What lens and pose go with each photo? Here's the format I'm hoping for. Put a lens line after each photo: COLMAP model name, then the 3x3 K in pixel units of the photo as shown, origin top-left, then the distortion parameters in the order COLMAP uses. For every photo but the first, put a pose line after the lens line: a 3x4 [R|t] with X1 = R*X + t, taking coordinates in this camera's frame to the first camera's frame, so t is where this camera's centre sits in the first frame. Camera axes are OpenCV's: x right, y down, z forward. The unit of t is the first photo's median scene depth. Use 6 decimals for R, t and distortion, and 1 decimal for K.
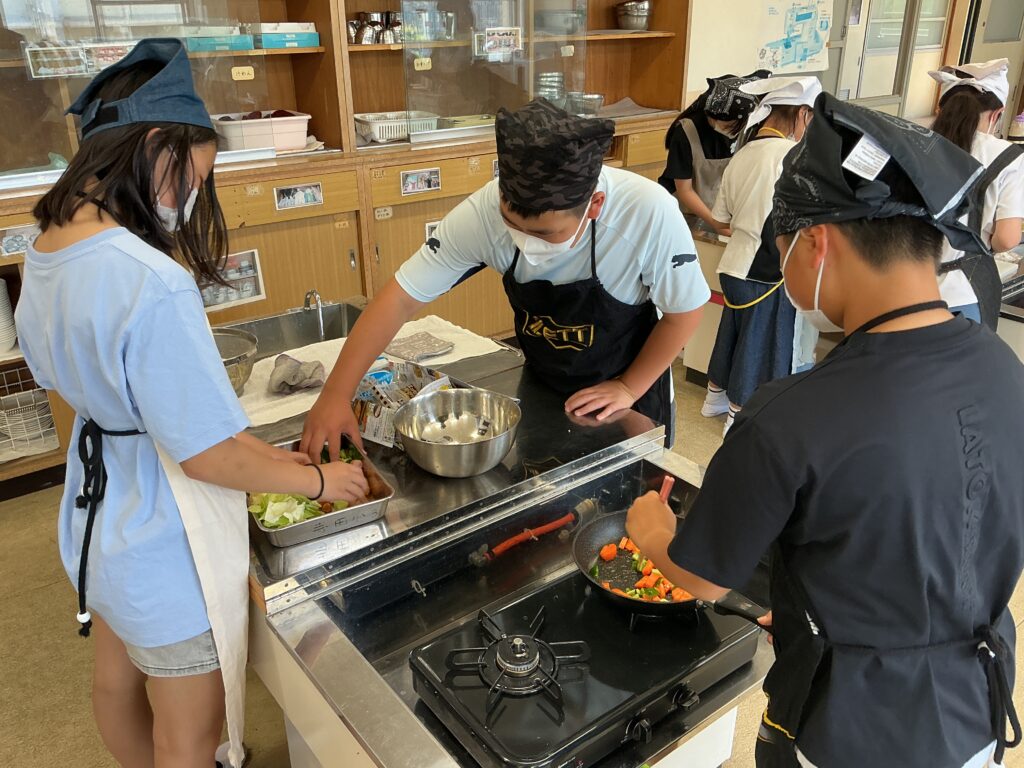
lens RADIAL K [[868.4, 0, 515.3], [0, 868.4, 383.2], [0, 0, 1]] dist [0.005456, -0.029666]
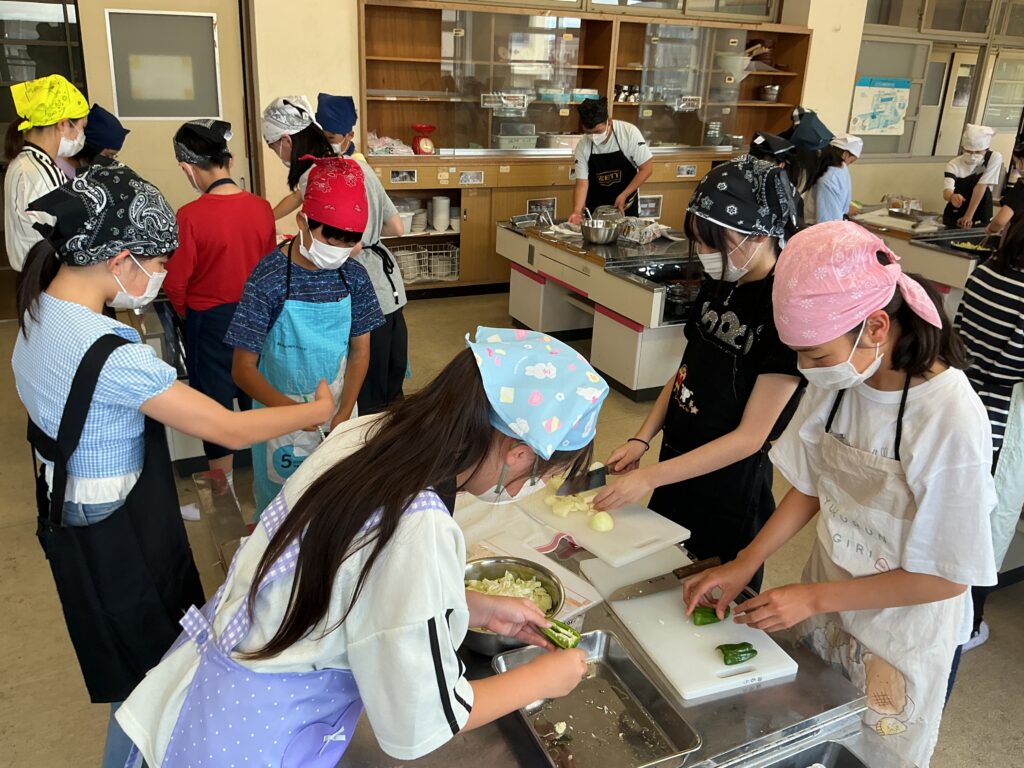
lens RADIAL K [[868.4, 0, 513.1], [0, 868.4, 384.9], [0, 0, 1]] dist [0.005456, -0.029666]
pose [[0.979516, 0.106821, -0.170697, -0.005796], [-0.117486, 0.991626, -0.053616, 0.365496], [0.163540, 0.072572, 0.983864, -0.892195]]
